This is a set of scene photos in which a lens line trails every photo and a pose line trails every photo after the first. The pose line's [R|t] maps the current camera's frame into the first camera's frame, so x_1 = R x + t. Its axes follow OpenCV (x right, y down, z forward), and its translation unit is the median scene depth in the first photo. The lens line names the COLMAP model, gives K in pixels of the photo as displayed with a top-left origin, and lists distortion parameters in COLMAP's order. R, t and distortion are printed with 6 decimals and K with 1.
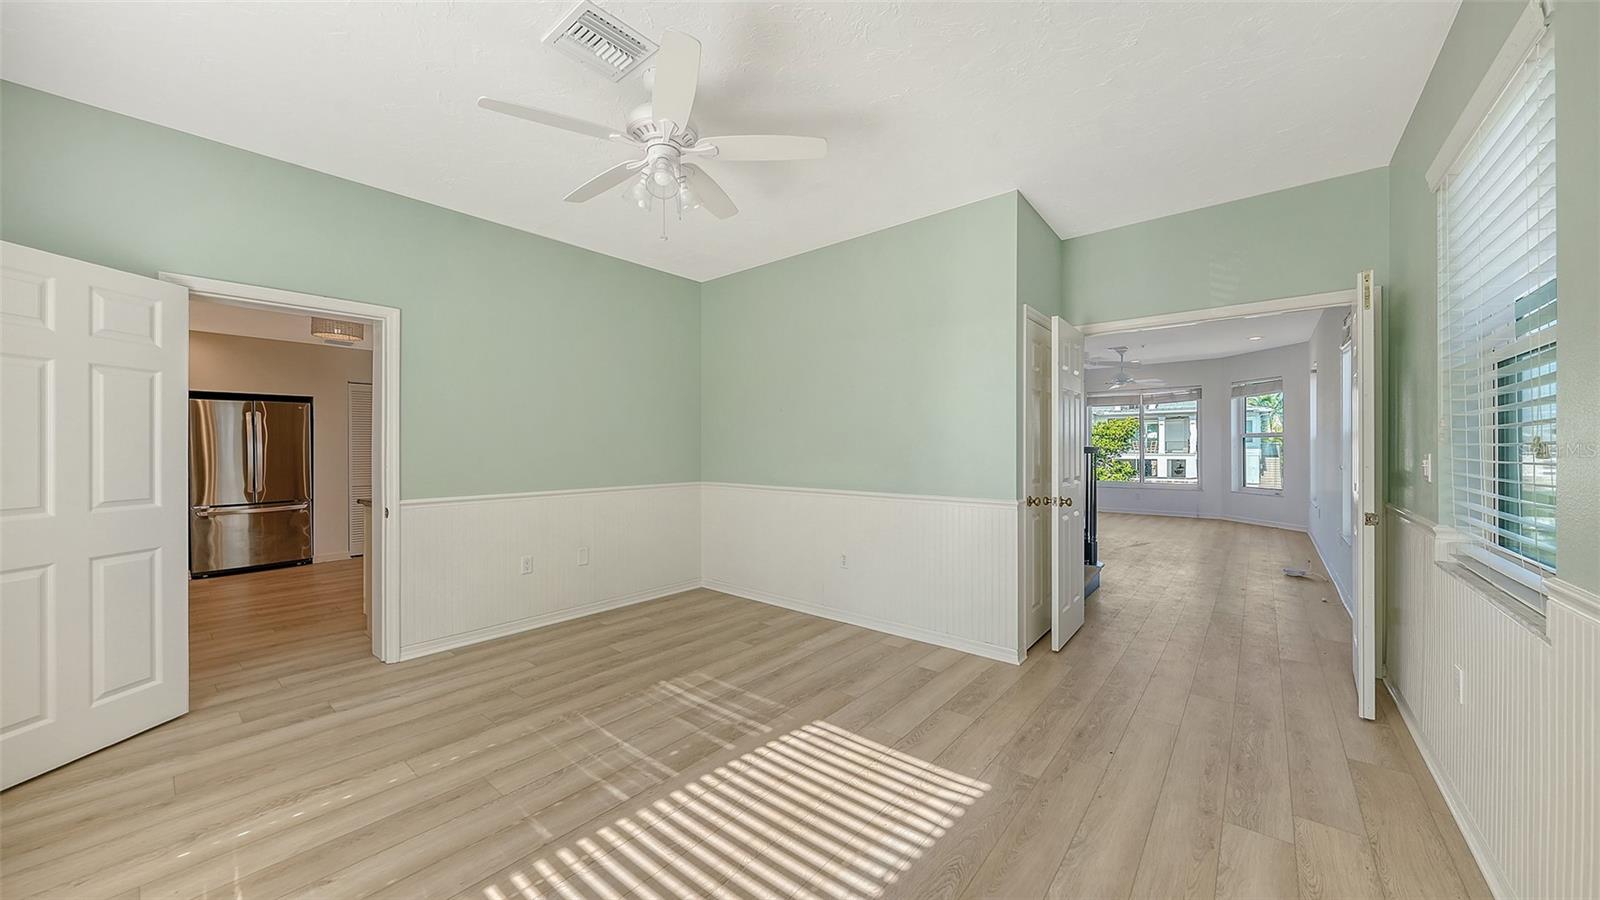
lens RADIAL K [[556.3, 0, 795.7], [0, 556.3, 445.9], [0, 0, 1]] dist [-0.010582, 0.000085]
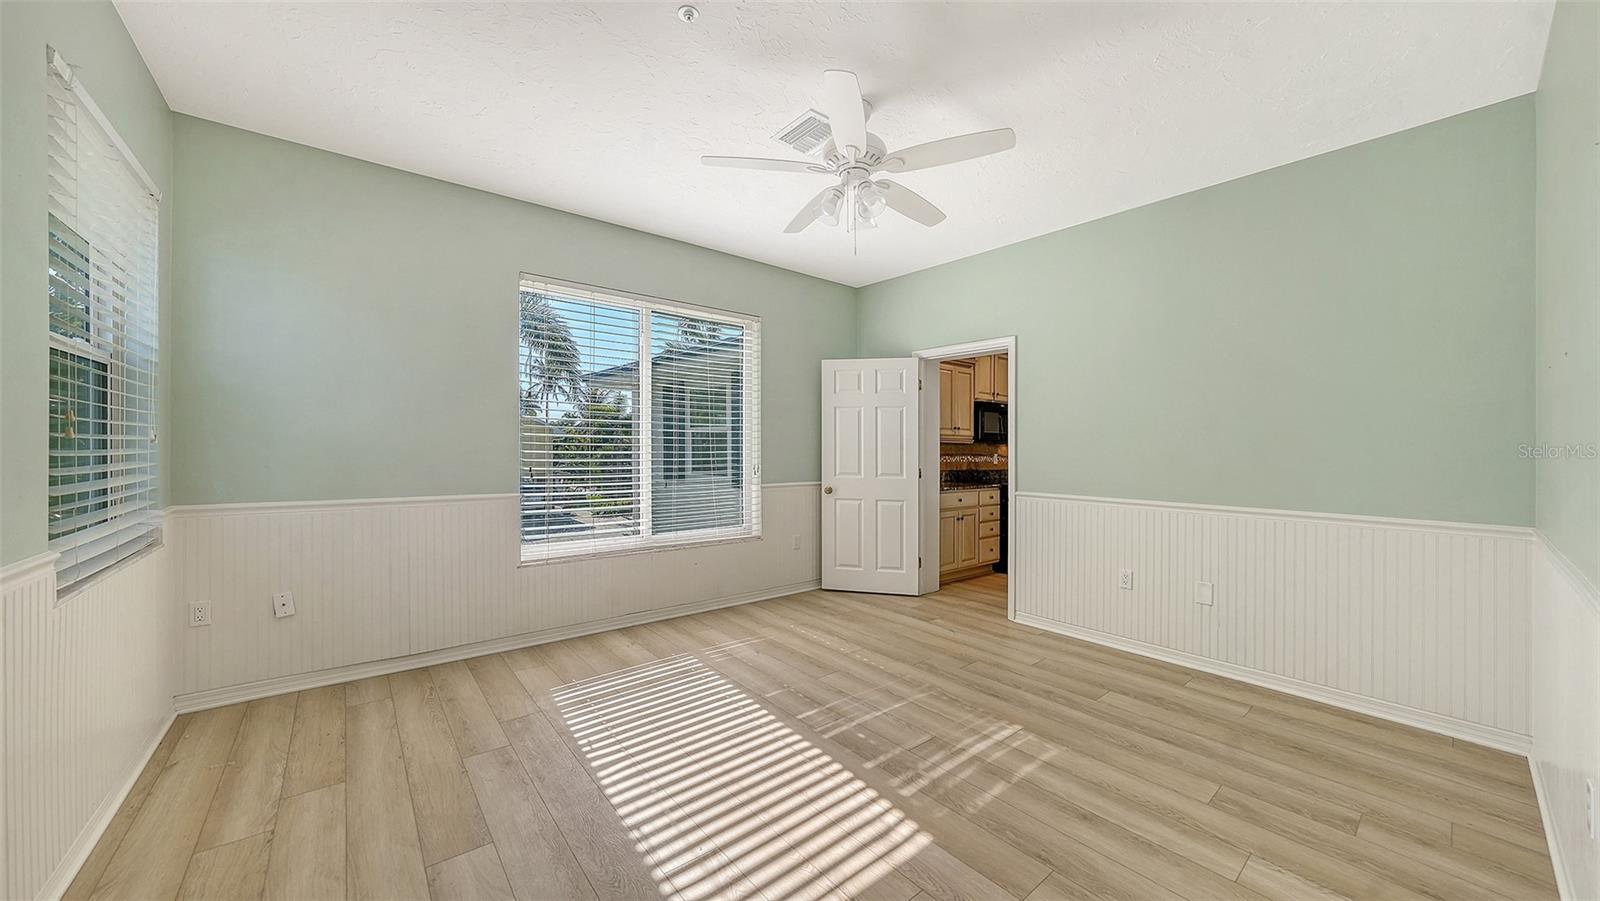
lens RADIAL K [[556.3, 0, 795.7], [0, 556.3, 446.4], [0, 0, 1]] dist [-0.010582, 0.000085]
pose [[-0.185313, 0.001563, -0.982678, 0.751573], [-0.003210, 0.999992, 0.002196, -0.002569], [0.982674, 0.003561, -0.185306, 0.947890]]
